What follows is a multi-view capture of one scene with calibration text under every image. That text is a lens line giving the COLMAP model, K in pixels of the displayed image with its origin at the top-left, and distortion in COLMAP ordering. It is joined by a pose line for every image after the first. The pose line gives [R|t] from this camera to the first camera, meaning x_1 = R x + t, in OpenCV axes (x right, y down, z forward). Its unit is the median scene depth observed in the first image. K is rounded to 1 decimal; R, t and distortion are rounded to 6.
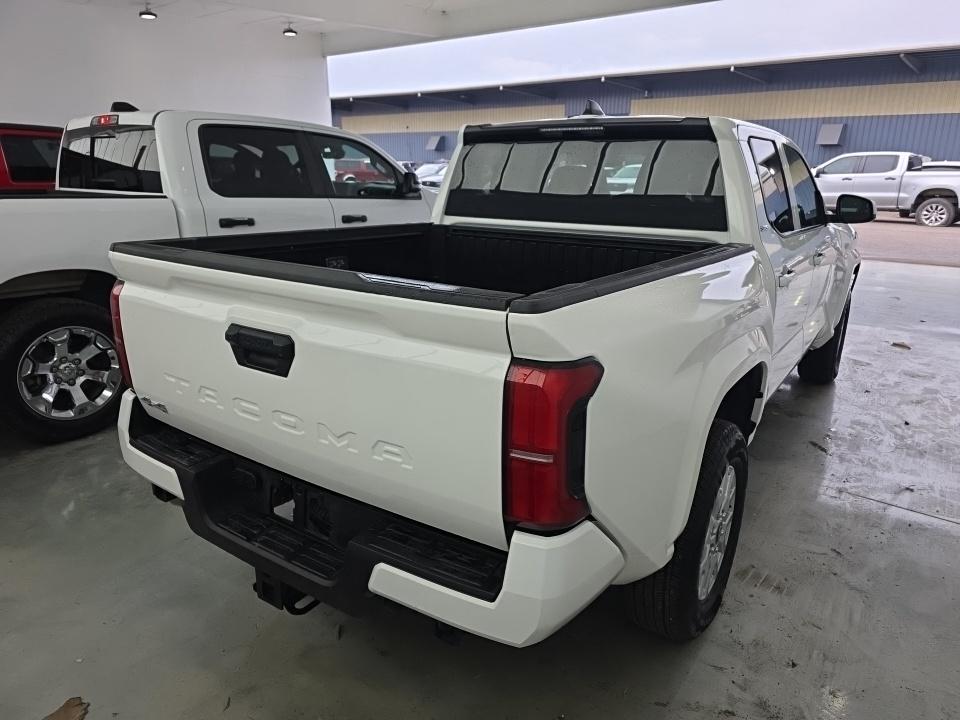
lens RADIAL K [[638.0, 0, 480.0], [0, 638.0, 360.0], [0, 0, 1]] dist [-0.002113, -0.002342]
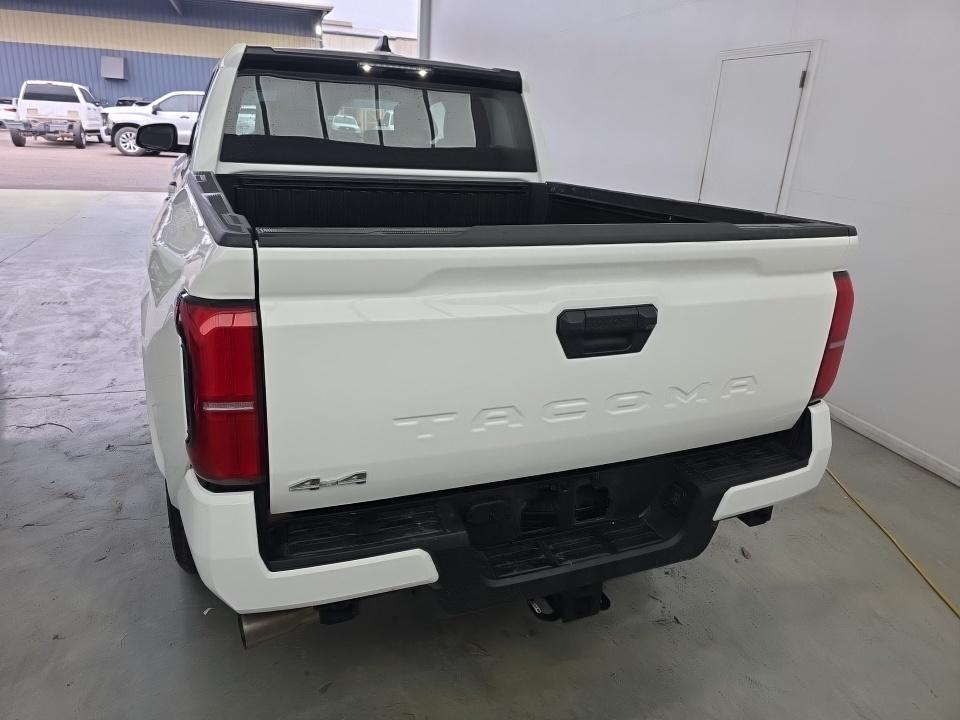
lens RADIAL K [[627.2, 0, 481.6], [0, 627.2, 343.2], [0, 0, 1]] dist [0.000149, -0.001382]
pose [[0.575625, -0.247325, 0.779414, -1.049526], [0.190707, 0.967482, 0.166160, -0.163771], [-0.795164, 0.052994, 0.604074, 0.600644]]
